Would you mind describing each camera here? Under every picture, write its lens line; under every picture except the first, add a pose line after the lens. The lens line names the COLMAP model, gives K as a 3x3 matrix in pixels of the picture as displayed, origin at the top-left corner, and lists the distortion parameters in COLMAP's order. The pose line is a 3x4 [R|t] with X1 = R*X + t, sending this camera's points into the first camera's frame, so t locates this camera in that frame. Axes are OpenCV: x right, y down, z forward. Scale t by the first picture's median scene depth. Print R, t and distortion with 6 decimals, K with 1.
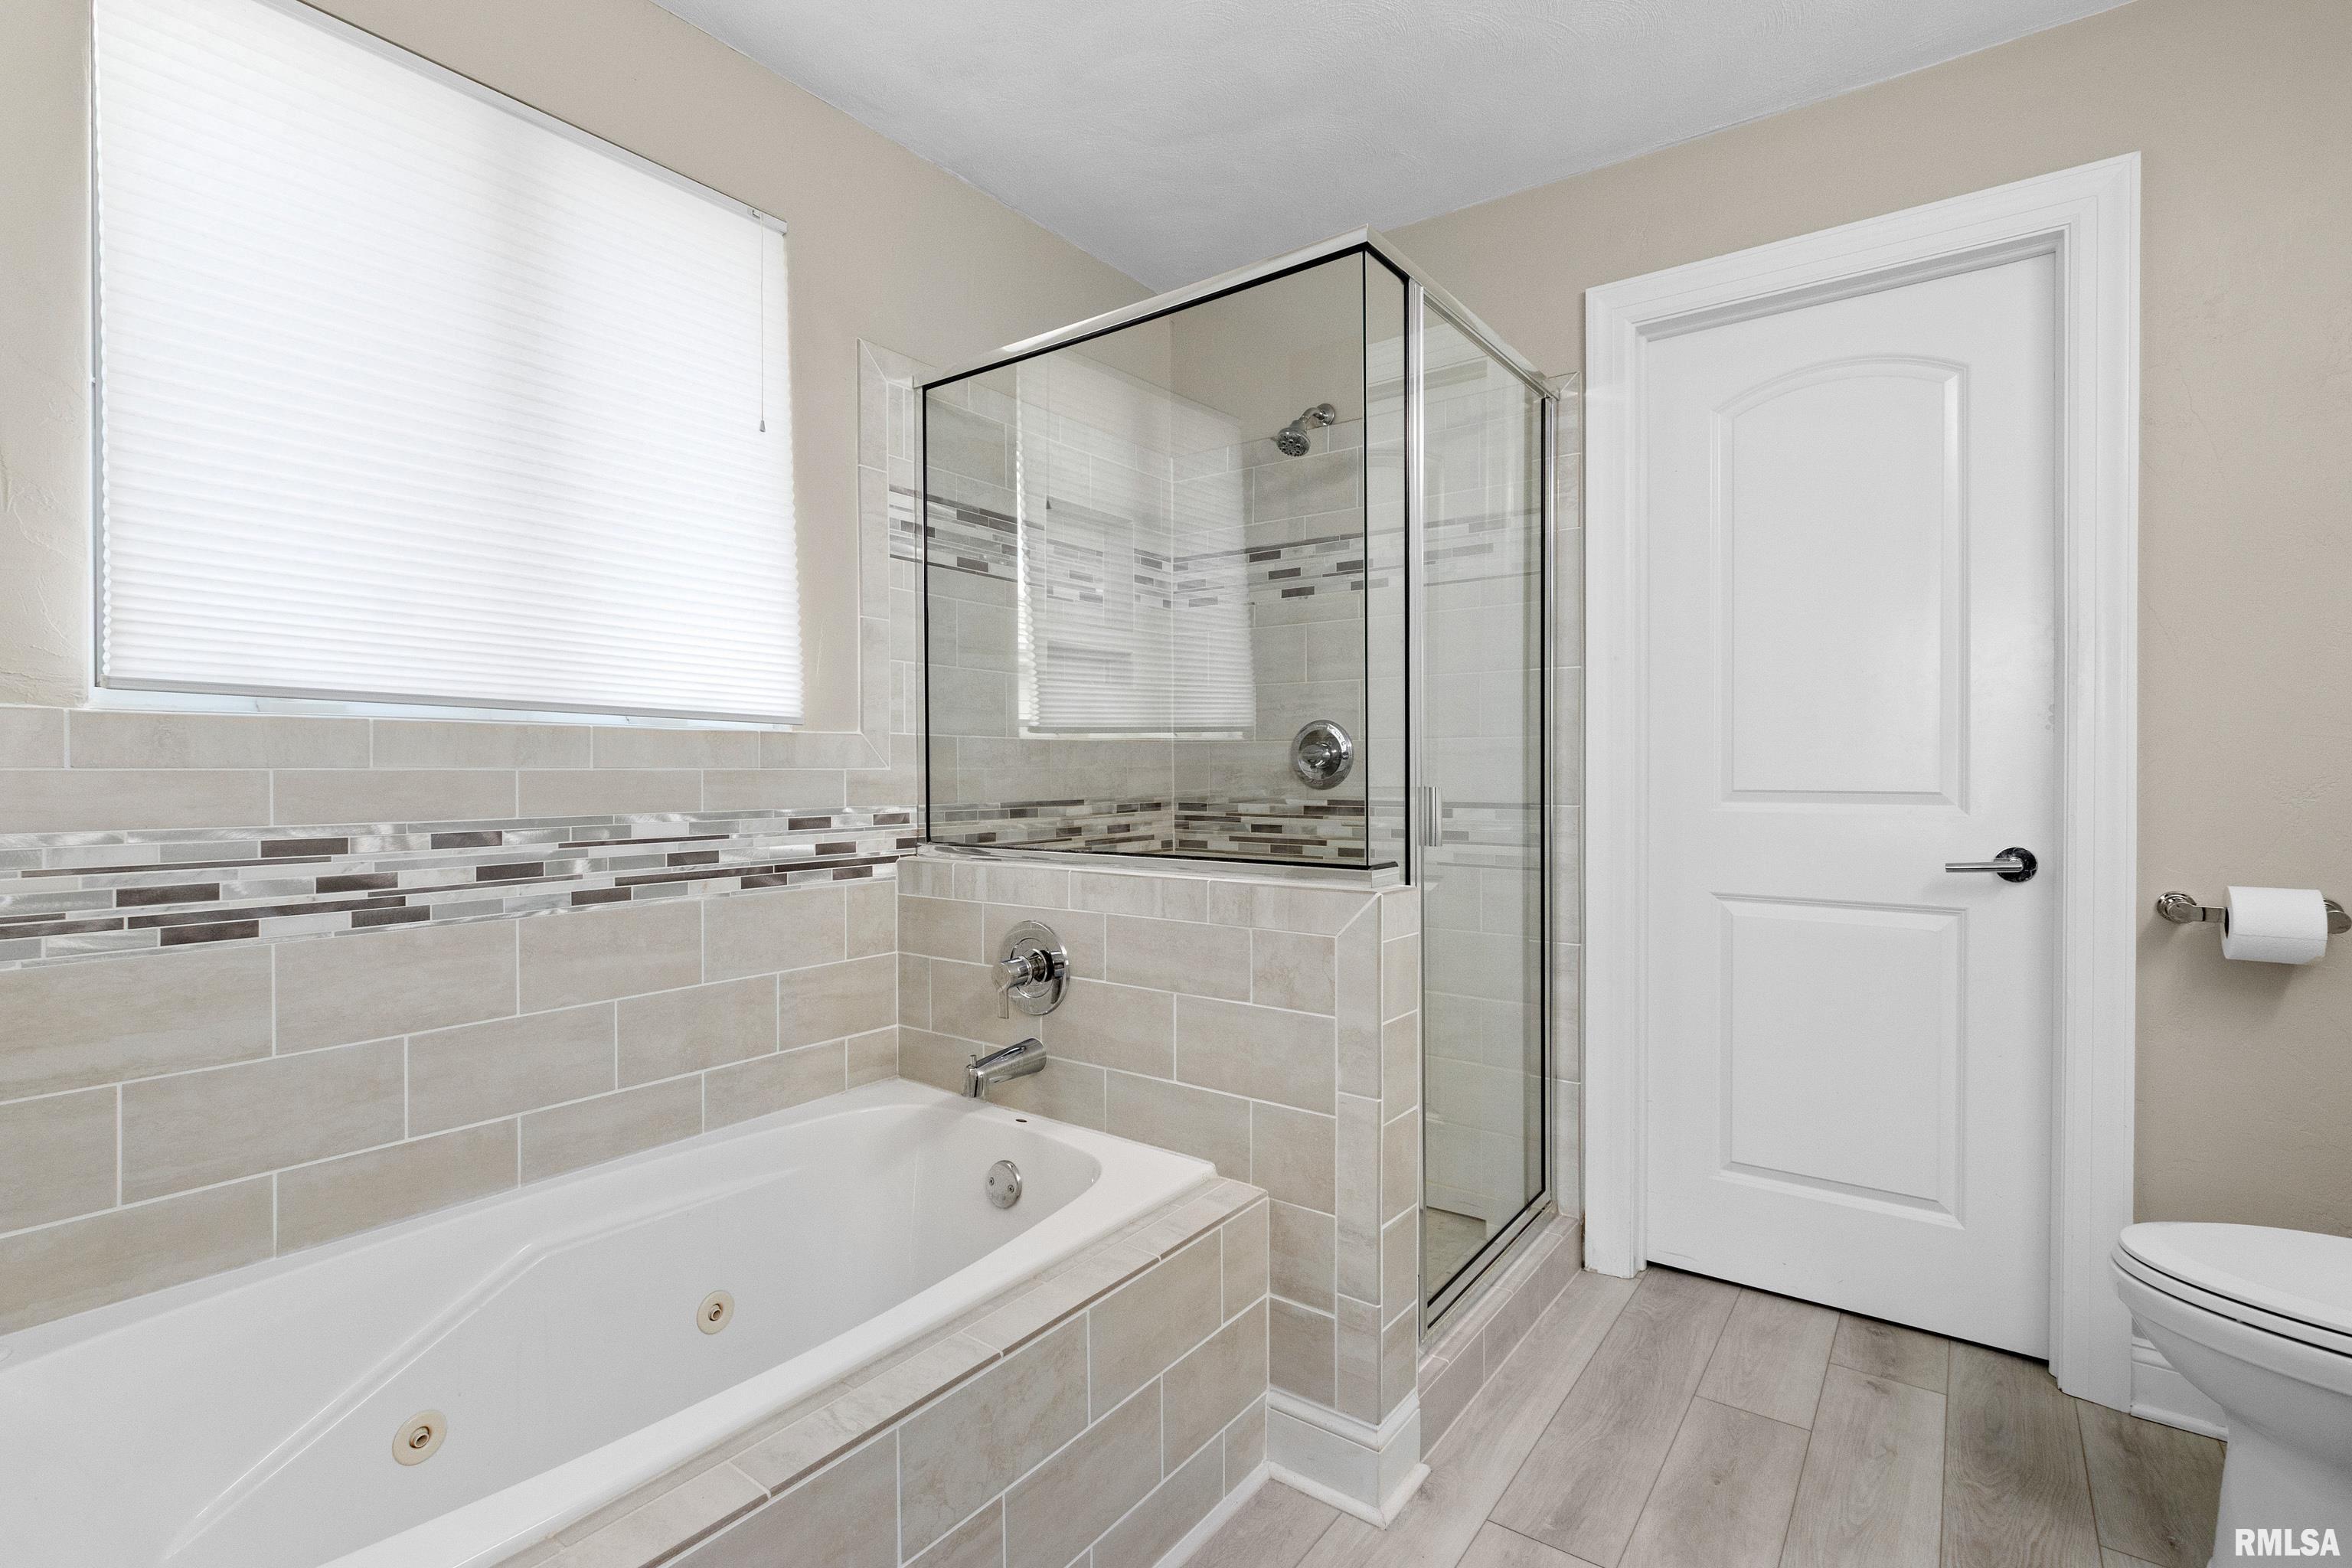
lens RADIAL K [[1101.1, 0, 1154.3], [0, 1101.1, 779.8], [0, 0, 1]] dist [-0.003459, 0.001312]
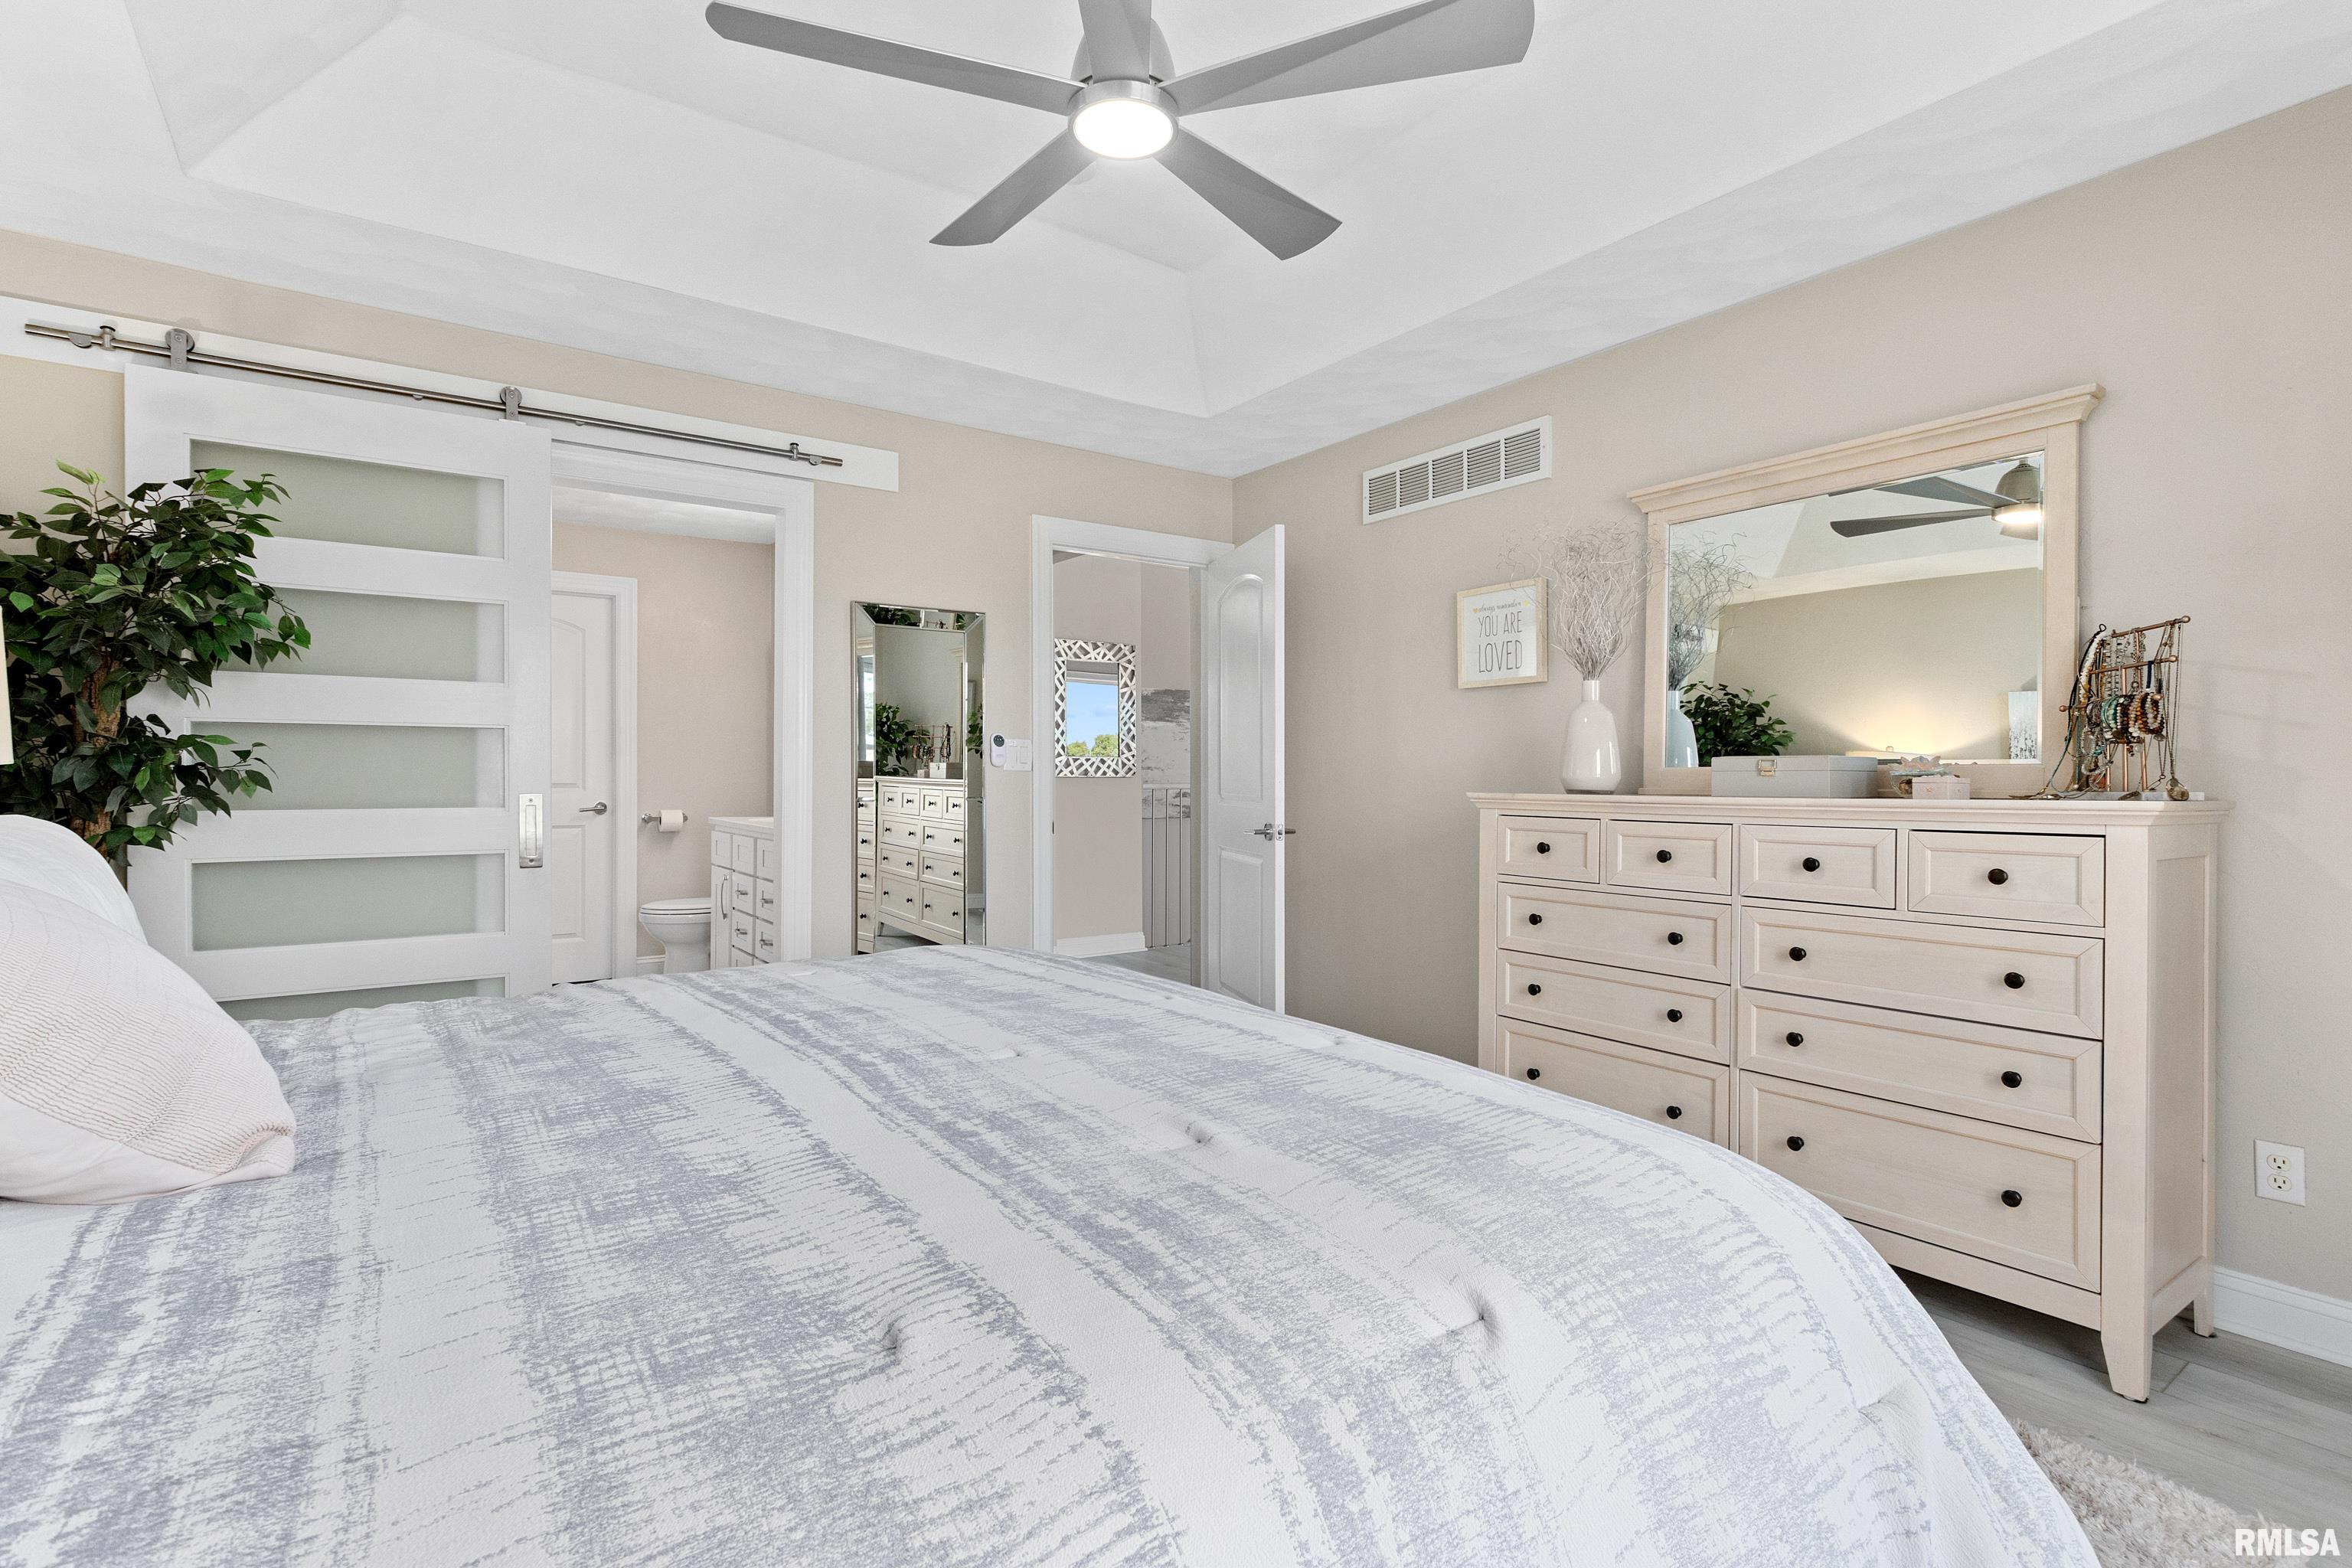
lens RADIAL K [[1101.1, 0, 1172.5], [0, 1101.1, 782.3], [0, 0, 1]] dist [-0.003459, 0.001312]
pose [[0.309099, 0.001638, 0.951029, -1.431617], [0.006521, 0.999971, -0.003842, 0.029160], [-0.951008, 0.007390, 0.309079, -1.257813]]
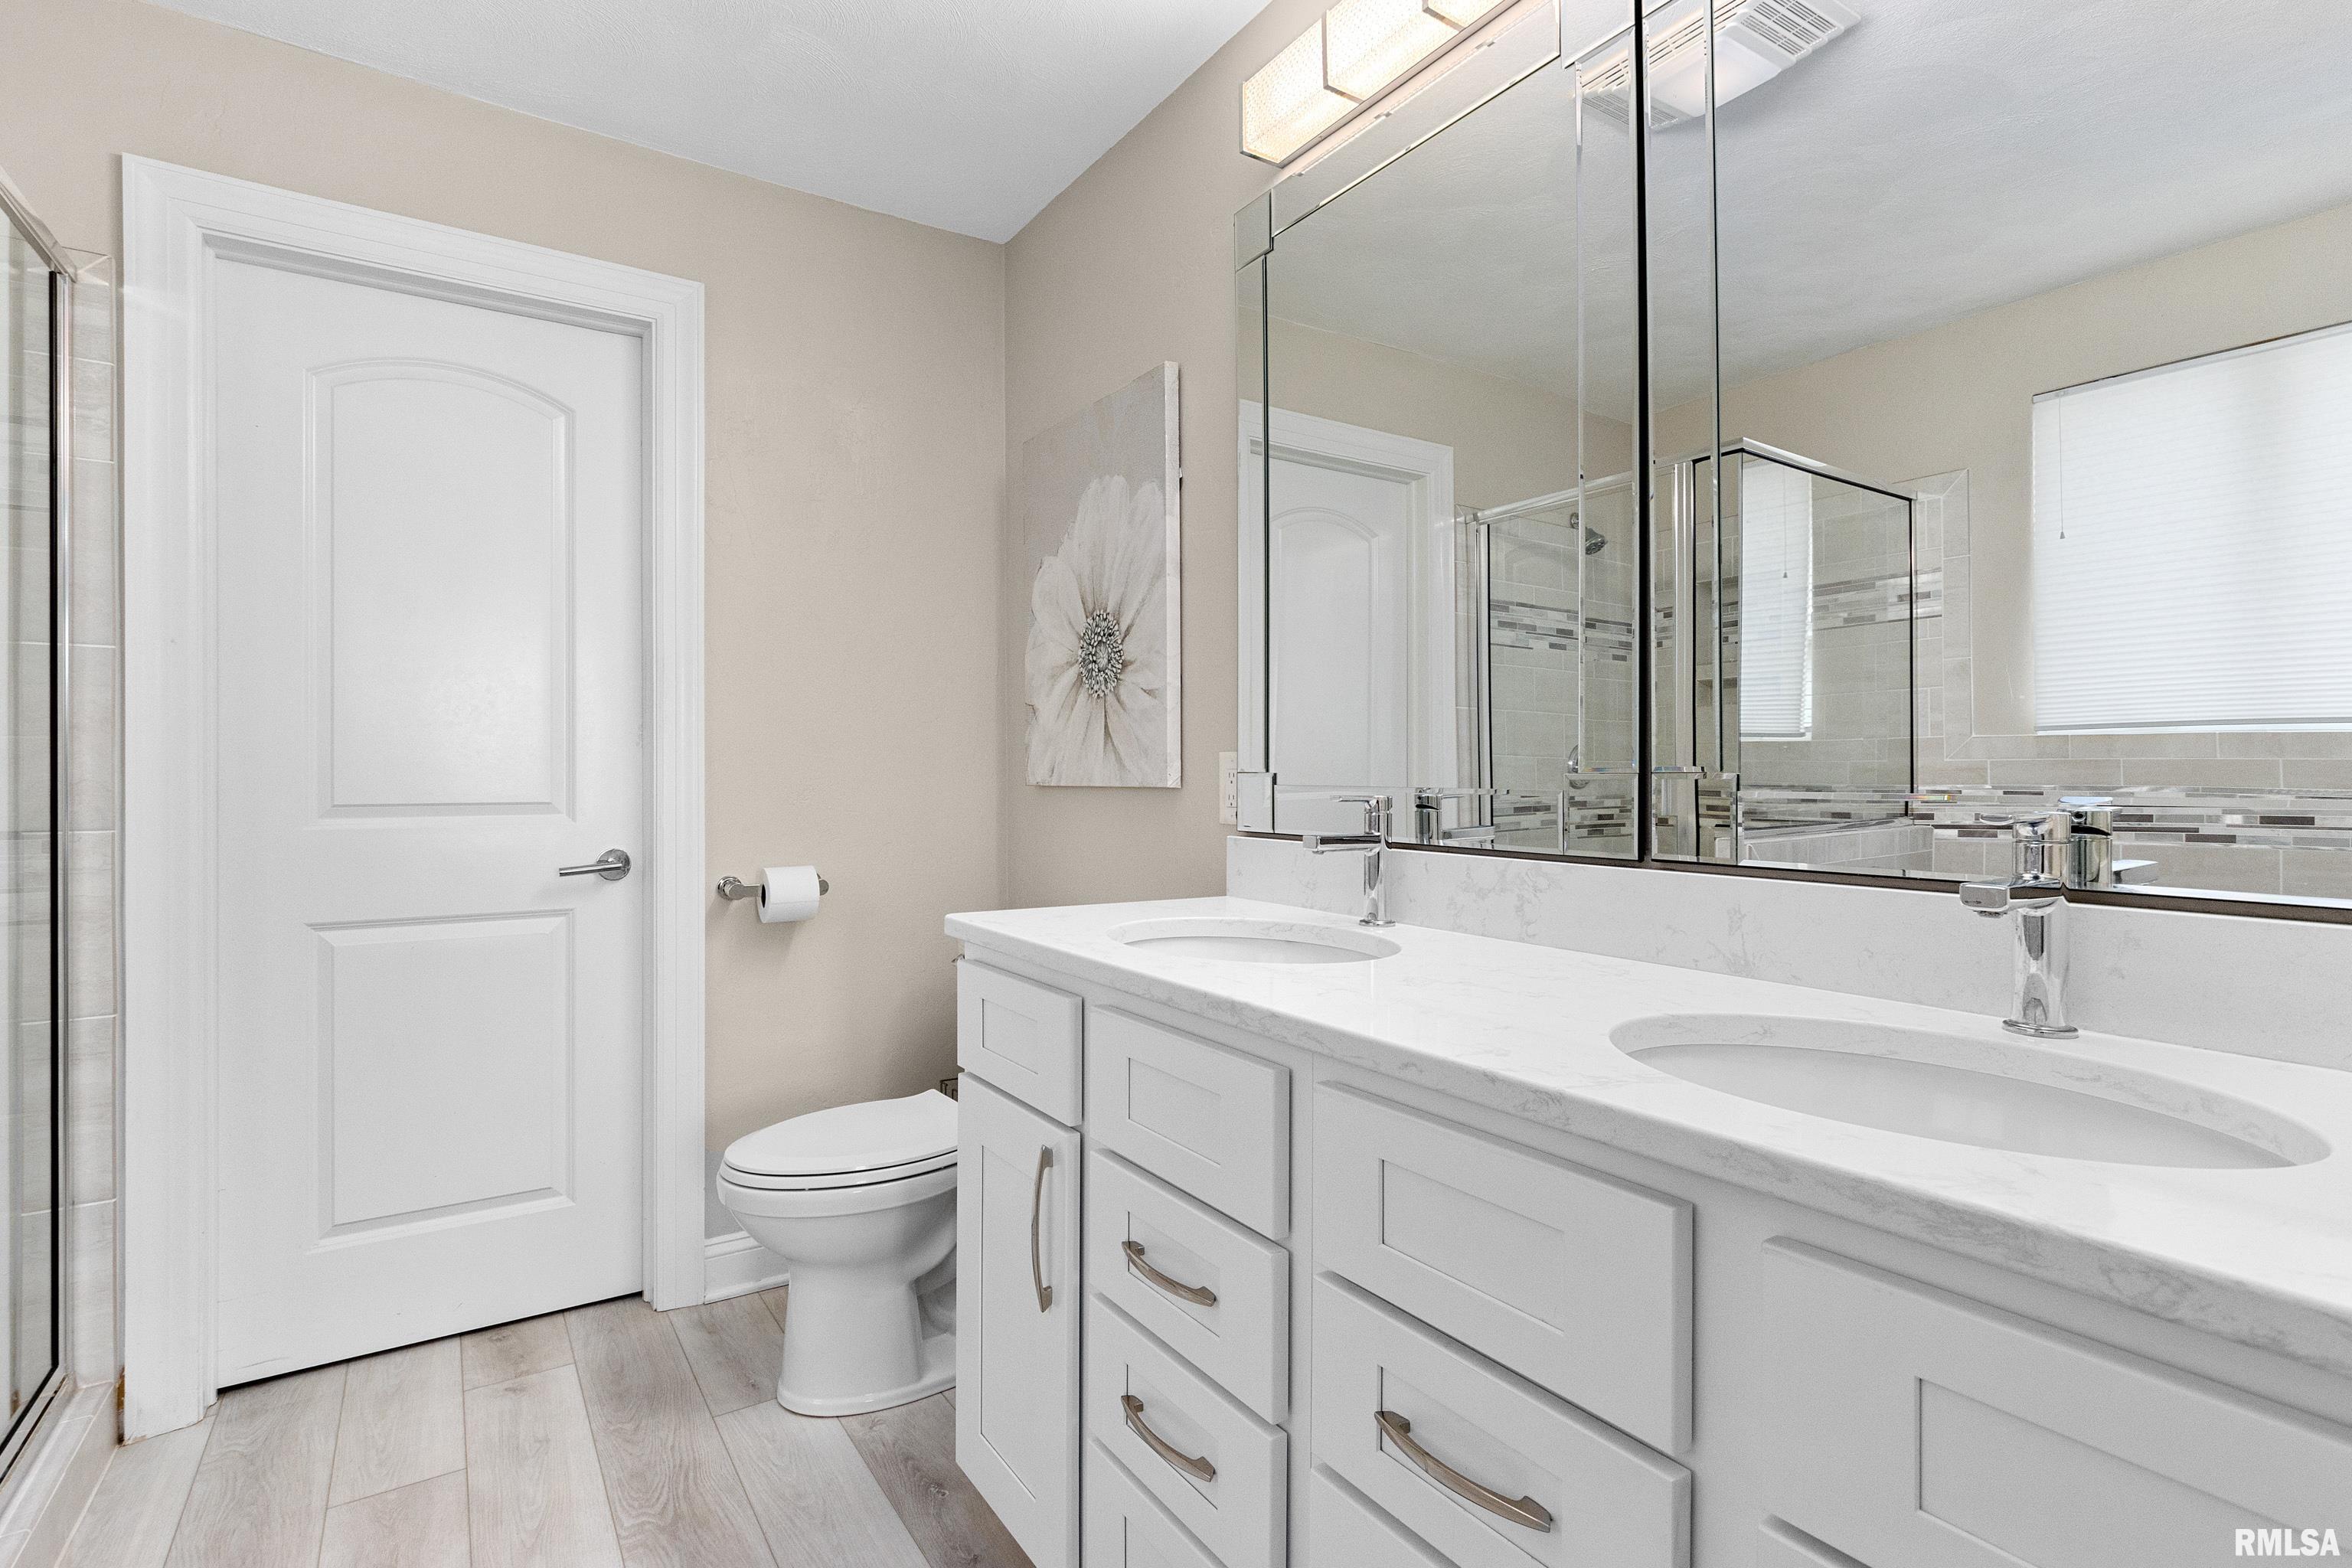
lens RADIAL K [[1101.1, 0, 1167.1], [0, 1101.1, 775.2], [0, 0, 1]] dist [-0.003459, 0.001312]
pose [[0.346829, 0.000260, 0.937928, -0.079686], [0.011996, 0.999917, -0.004713, -0.002538], [-0.937852, 0.012886, 0.346797, 0.070360]]
